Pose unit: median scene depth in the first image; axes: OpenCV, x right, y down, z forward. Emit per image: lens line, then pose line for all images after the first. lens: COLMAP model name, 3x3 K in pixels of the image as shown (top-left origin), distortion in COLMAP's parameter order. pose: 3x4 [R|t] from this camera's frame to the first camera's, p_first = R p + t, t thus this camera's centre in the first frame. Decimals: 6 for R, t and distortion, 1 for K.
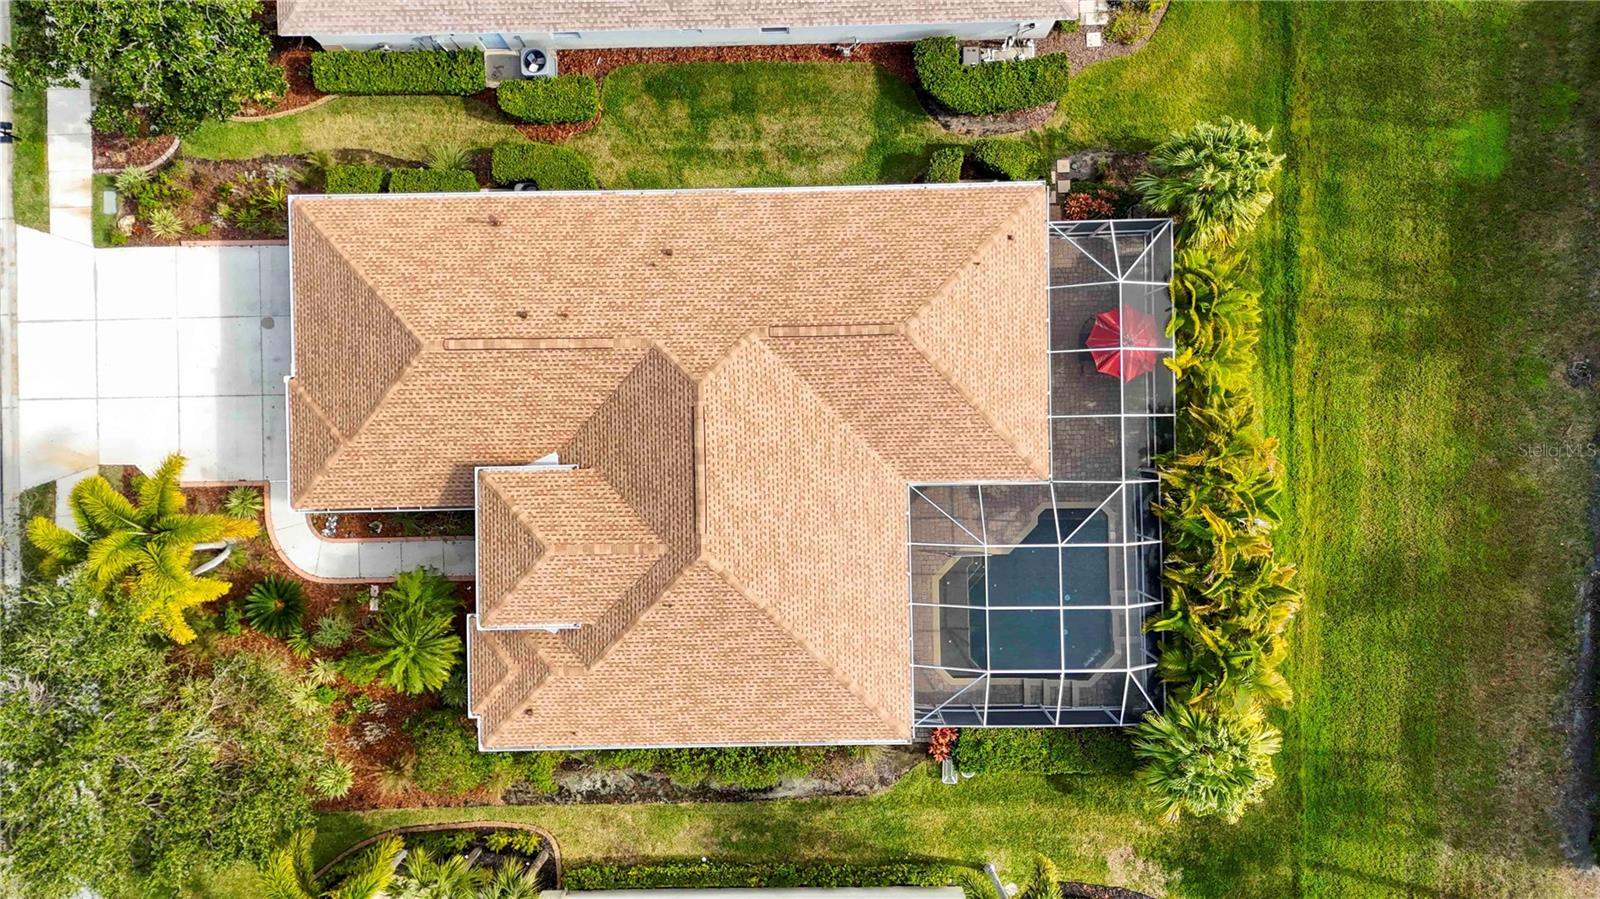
lens RADIAL K [[1174.8, 0, 800.2], [0, 1174.8, 446.8], [0, 0, 1]] dist [0.065245, -0.056010]
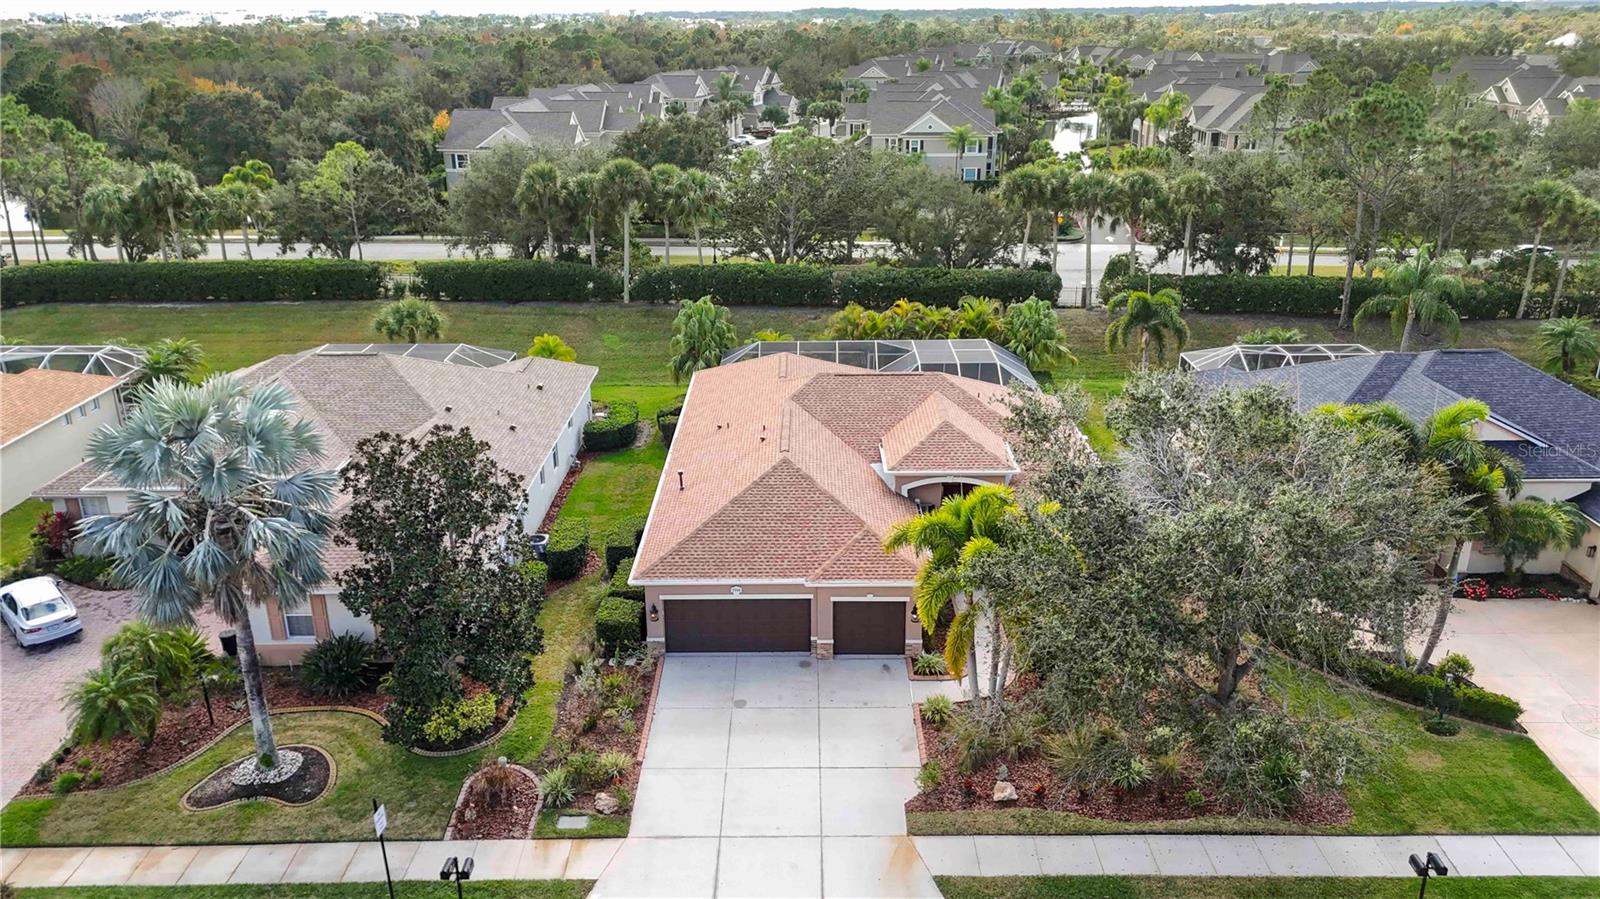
lens RADIAL K [[1168.6, 0, 800.0], [0, 1168.6, 449.5], [0, 0, 1]] dist [0.075298, -0.073358]
pose [[0.021523, -0.338576, 0.940693, -1.286237], [0.999768, 0.008010, -0.019991, -0.043013], [-0.000767, 0.940905, 0.338670, 0.528898]]
